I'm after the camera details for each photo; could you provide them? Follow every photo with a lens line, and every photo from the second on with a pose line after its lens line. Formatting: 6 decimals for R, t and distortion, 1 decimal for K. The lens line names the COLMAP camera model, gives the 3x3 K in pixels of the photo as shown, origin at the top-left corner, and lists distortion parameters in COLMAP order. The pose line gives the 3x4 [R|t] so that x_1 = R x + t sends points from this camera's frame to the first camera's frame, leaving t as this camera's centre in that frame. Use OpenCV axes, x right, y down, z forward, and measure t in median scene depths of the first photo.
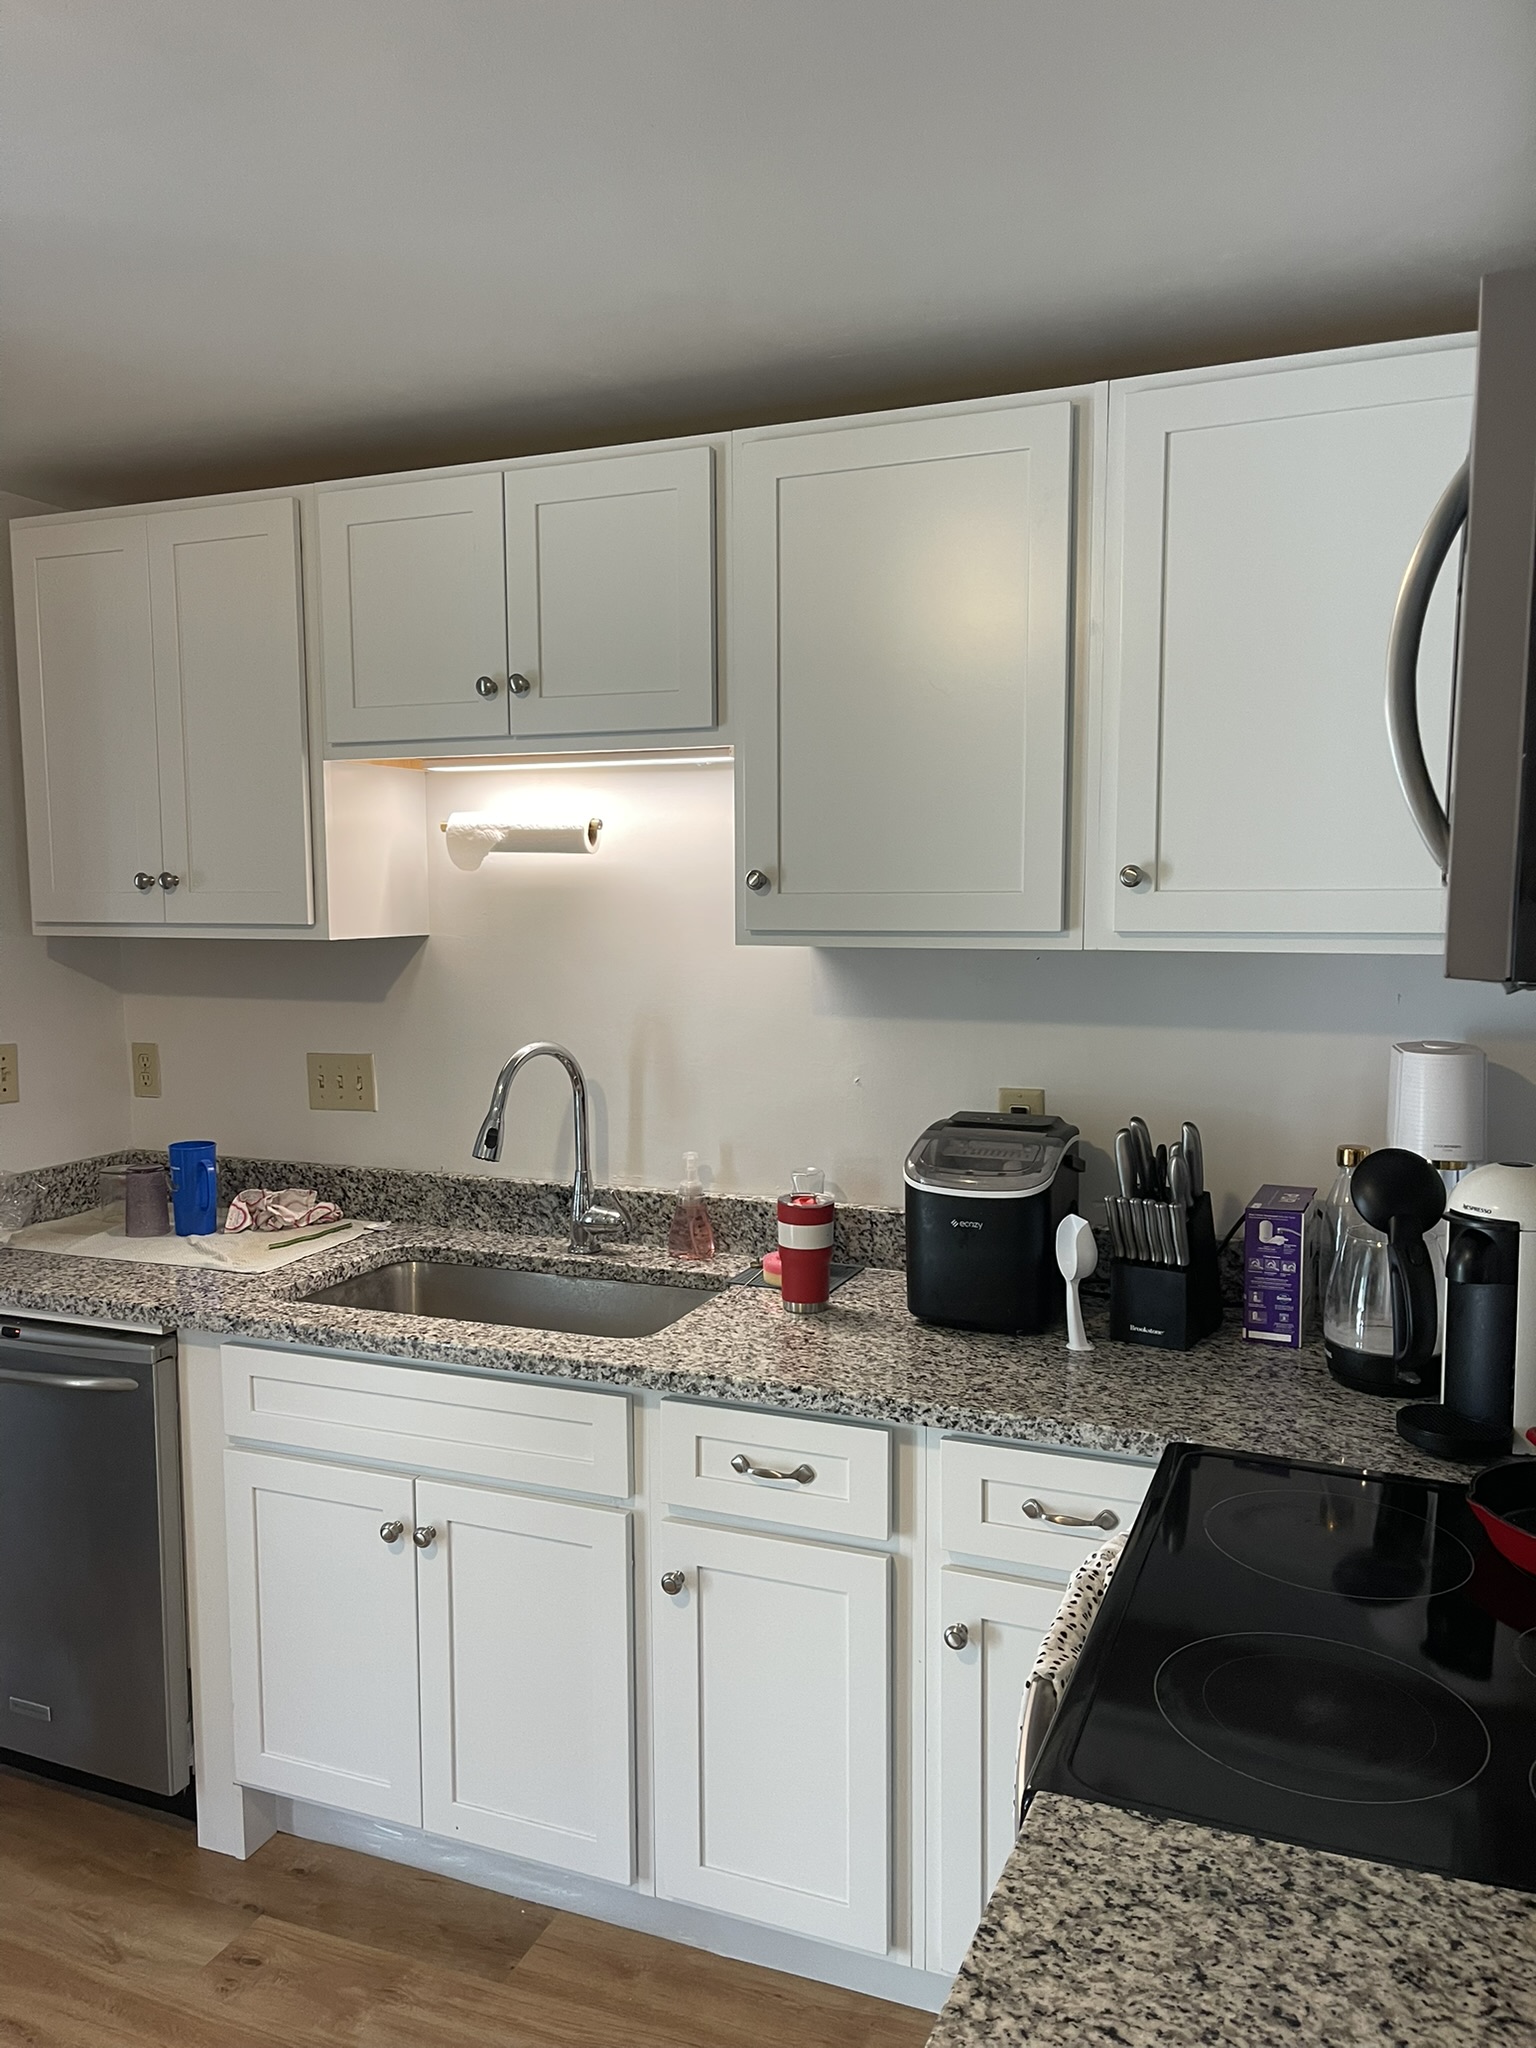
lens RADIAL K [[1524.8, 0, 767.7], [0, 1524.8, 1027.9], [0, 0, 1]] dist [0.052129, -0.082871]
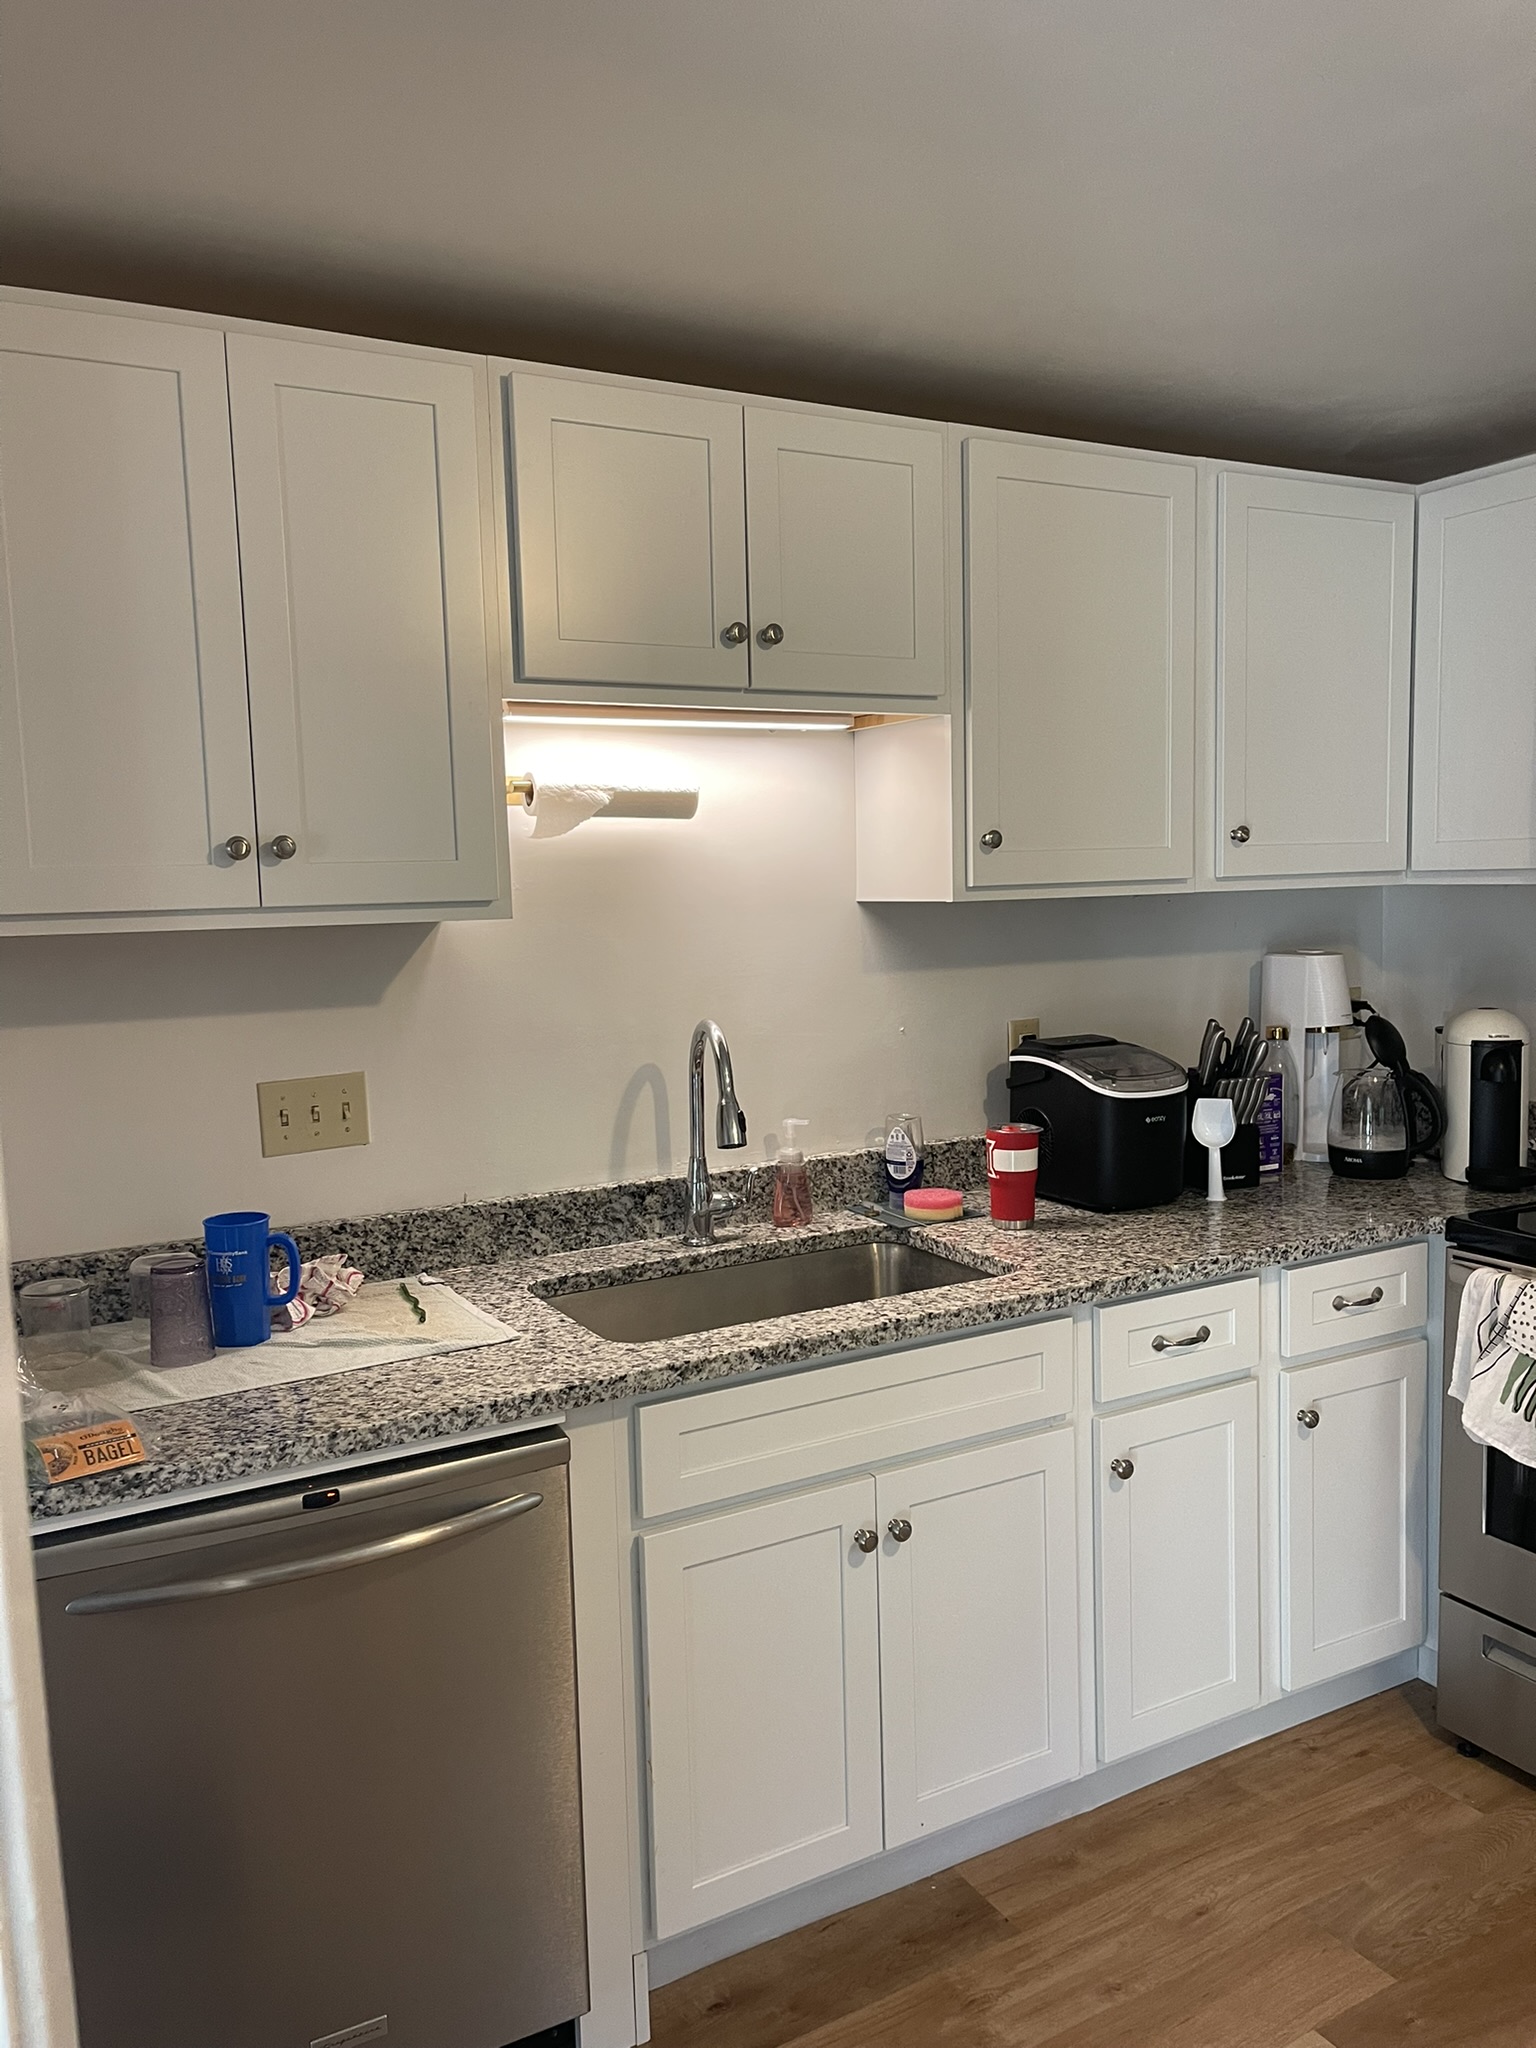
lens RADIAL K [[1524.8, 0, 763.9], [0, 1524.8, 1010.0], [0, 0, 1]] dist [0.052129, -0.082871]
pose [[0.626764, -0.080623, 0.775027, -0.938649], [0.096894, 0.994977, 0.025145, -0.018497], [-0.773161, 0.059336, 0.631428, 0.428095]]
